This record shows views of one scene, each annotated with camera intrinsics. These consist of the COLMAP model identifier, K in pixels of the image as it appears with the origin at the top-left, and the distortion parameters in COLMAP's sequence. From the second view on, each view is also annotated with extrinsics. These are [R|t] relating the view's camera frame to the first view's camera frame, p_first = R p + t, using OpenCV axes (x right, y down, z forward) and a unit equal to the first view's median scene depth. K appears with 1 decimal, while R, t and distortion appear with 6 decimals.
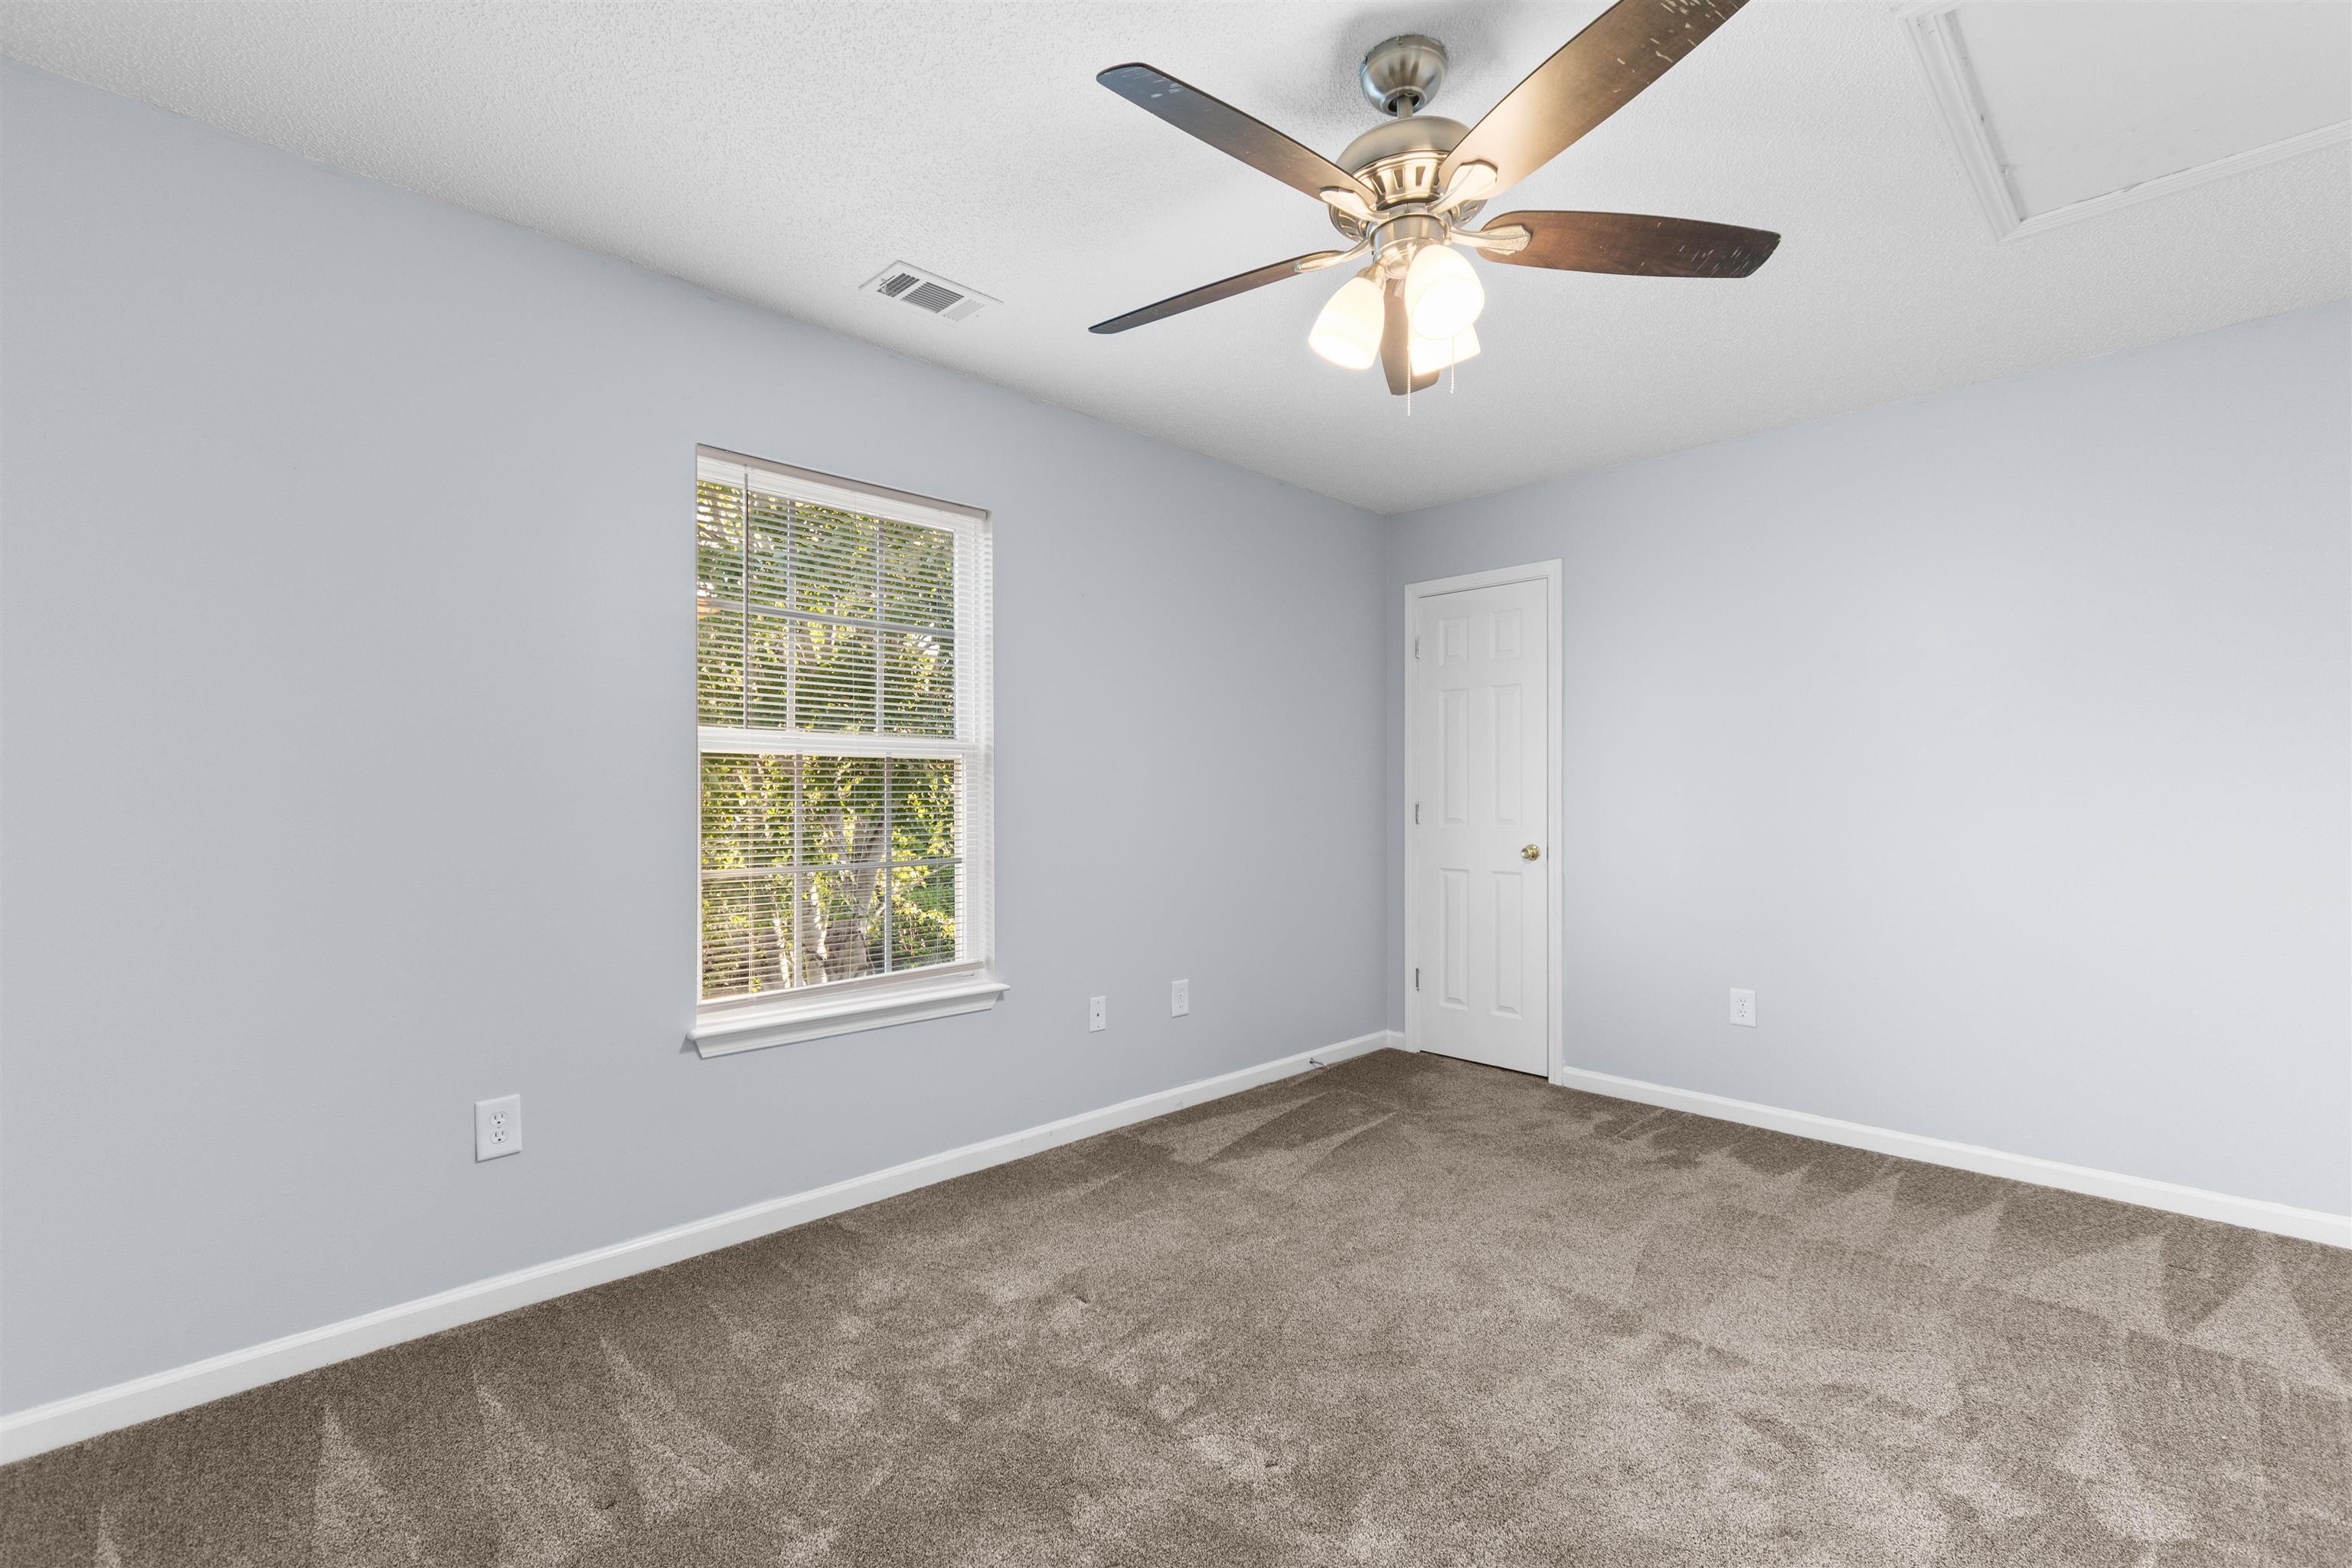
lens RADIAL K [[1037.6, 0, 1182.0], [0, 1037.6, 788.8], [0, 0, 1]] dist [0.006835, -0.003553]
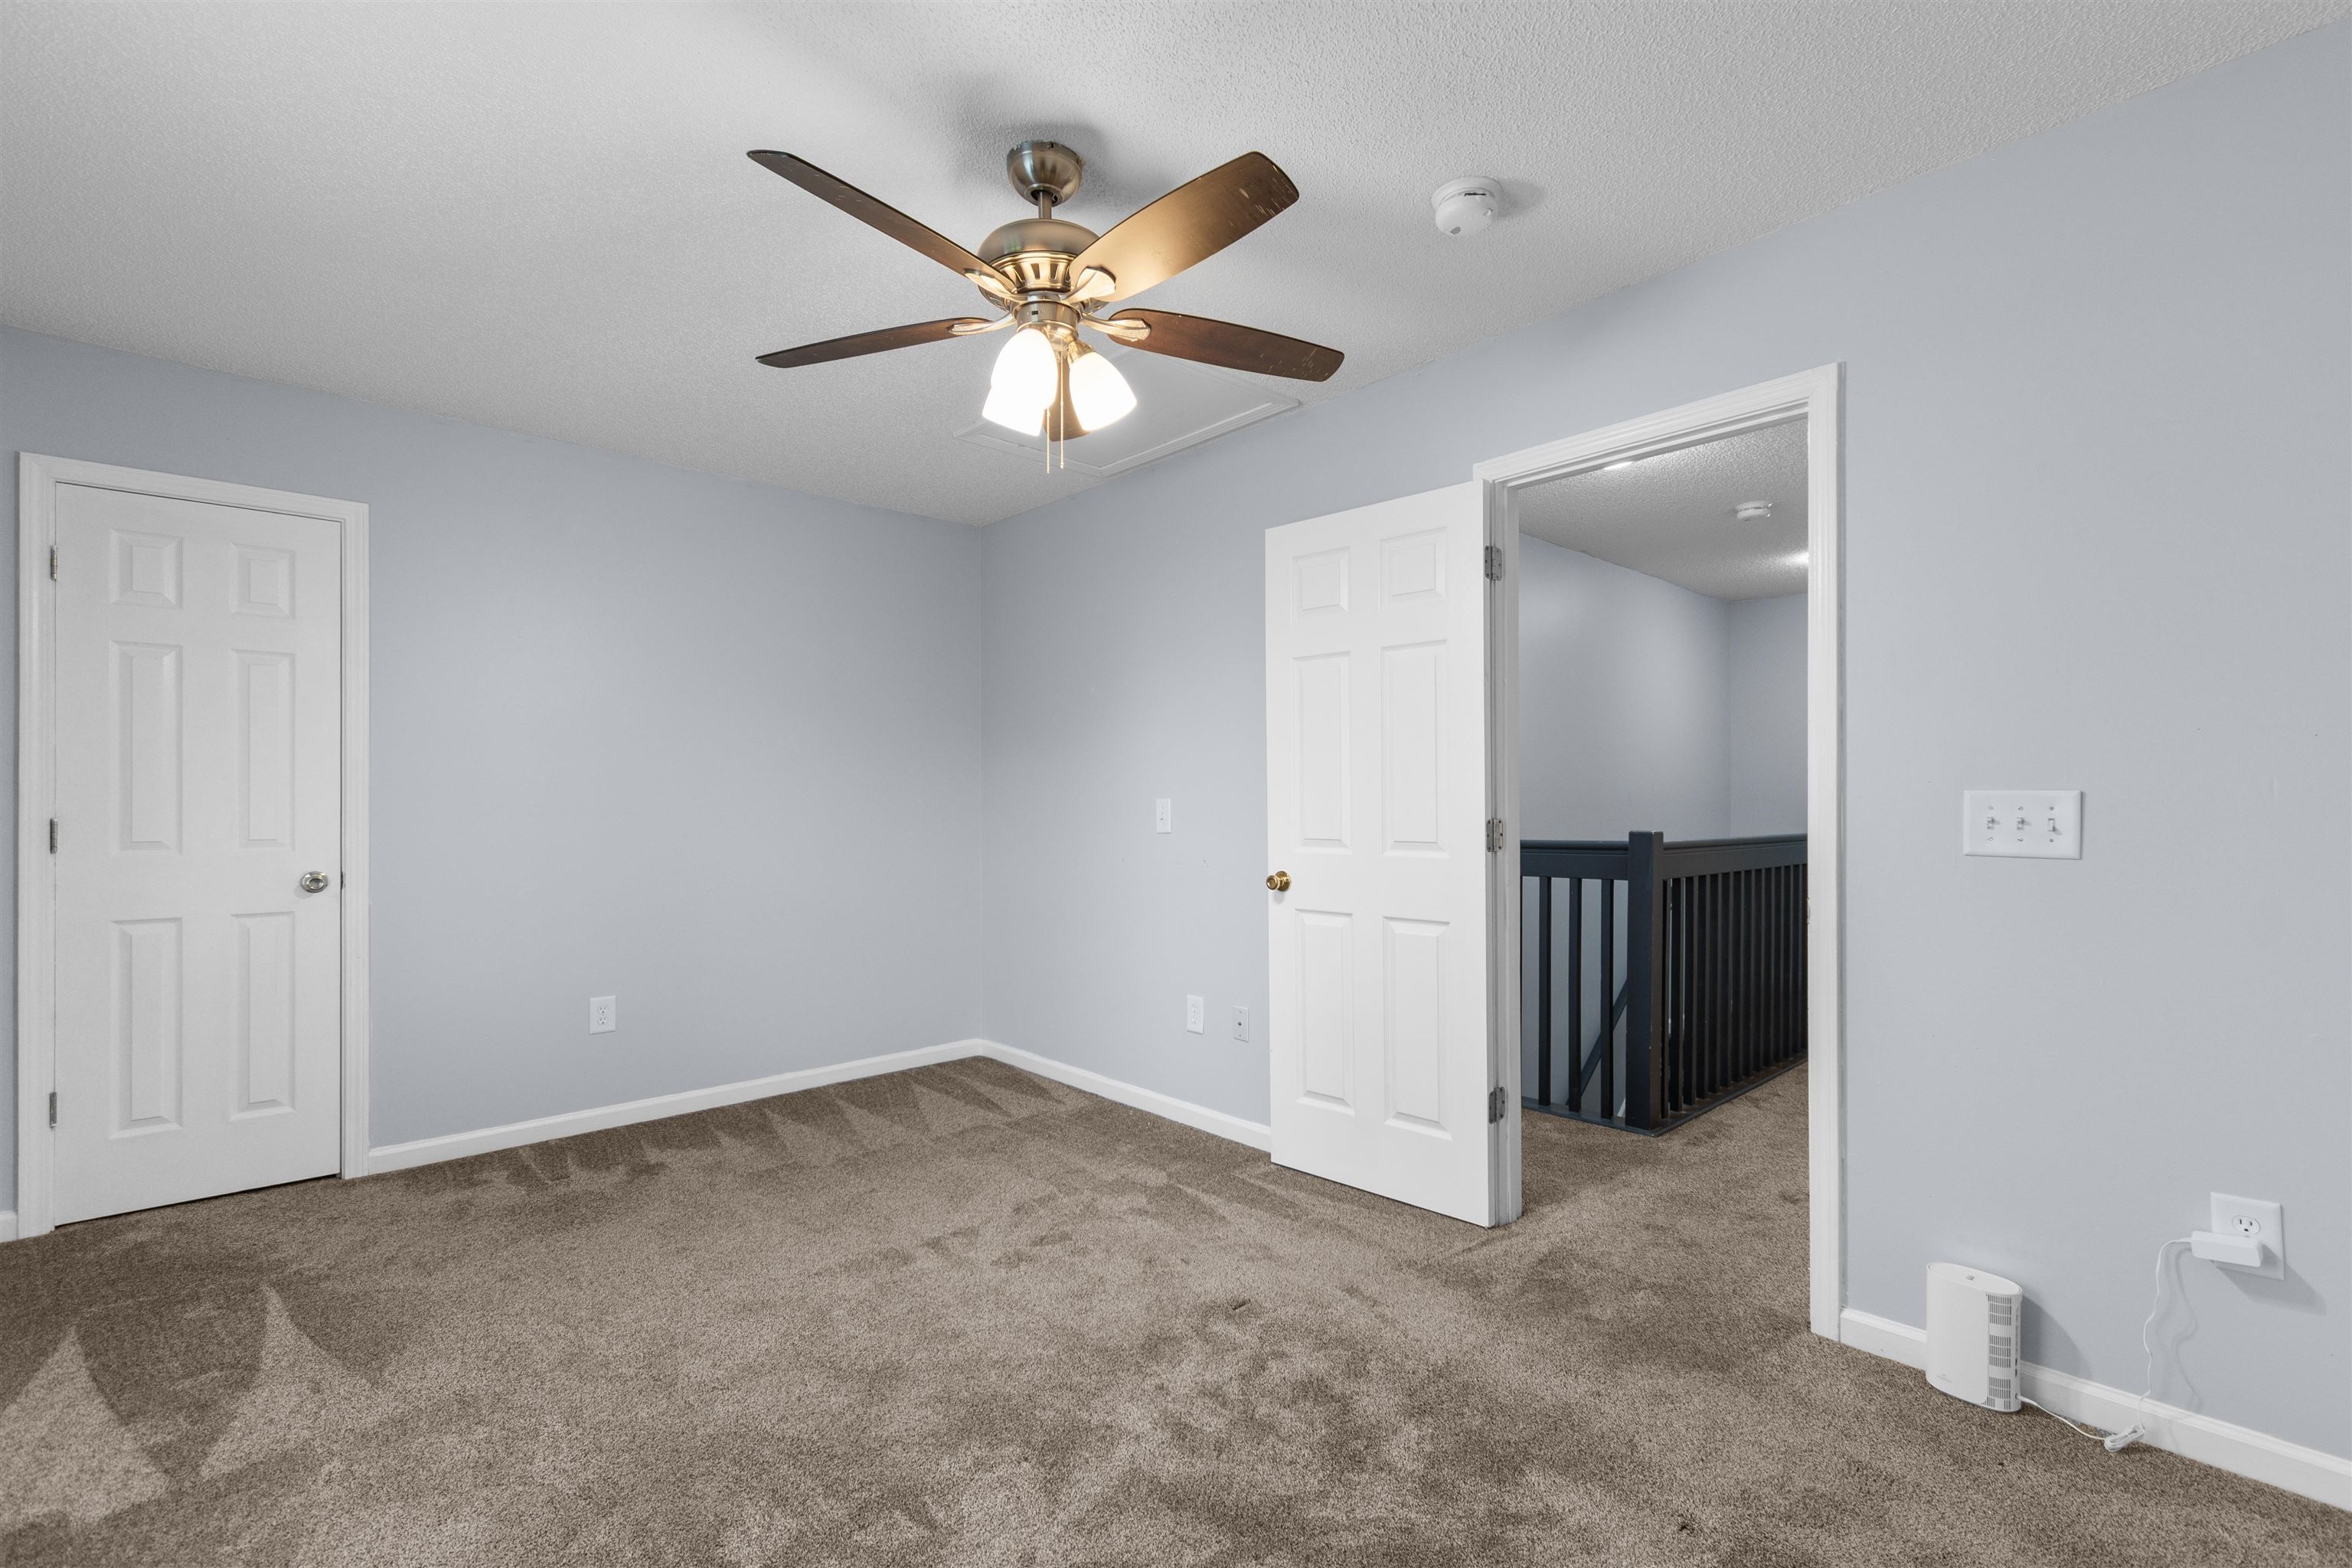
lens RADIAL K [[1037.6, 0, 1187.6], [0, 1037.6, 805.9], [0, 0, 1]] dist [0.006835, -0.003553]
pose [[0.019921, -0.002308, 0.999799, -0.535135], [-0.004029, 0.999989, 0.002389, 0.002303], [-0.999793, -0.004075, 0.019911, 0.475297]]
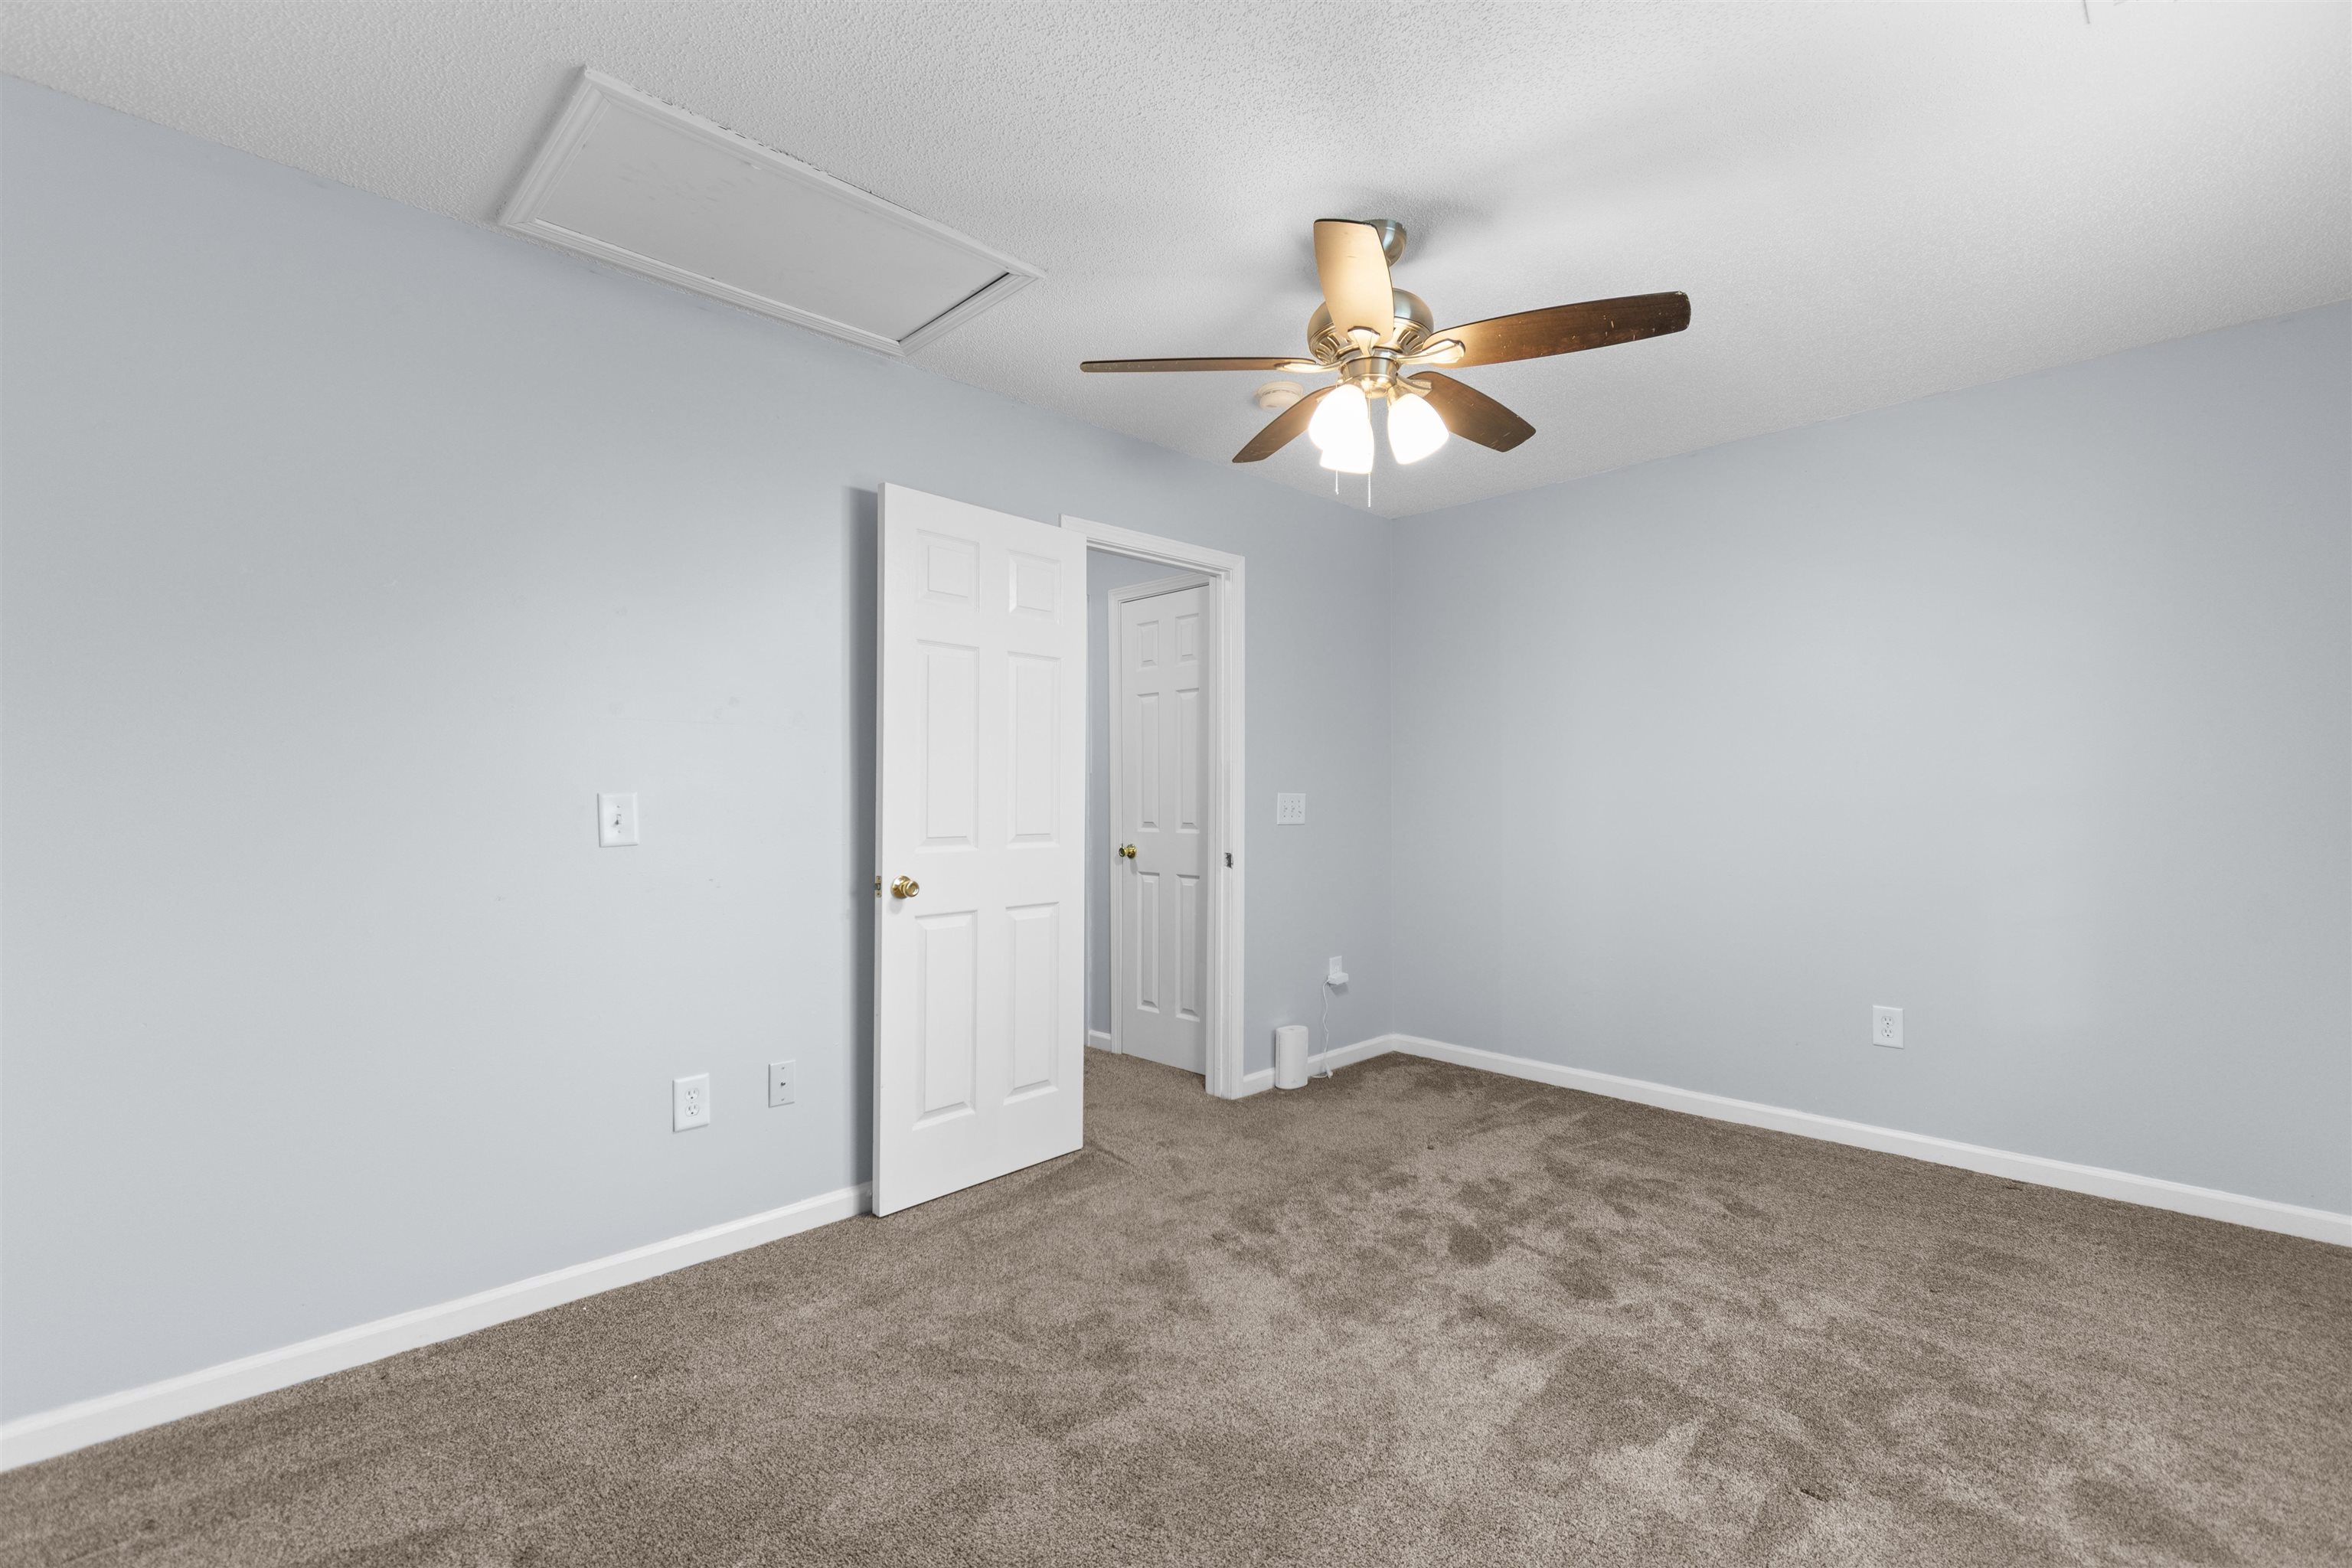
lens RADIAL K [[1037.6, 0, 1191.2], [0, 1037.6, 785.0], [0, 0, 1]] dist [0.006835, -0.003553]
pose [[-0.999859, -0.005579, -0.015813, 0.264219], [-0.005387, 0.999911, -0.012204, -0.001419], [0.015880, -0.012117, -0.999800, 1.328413]]
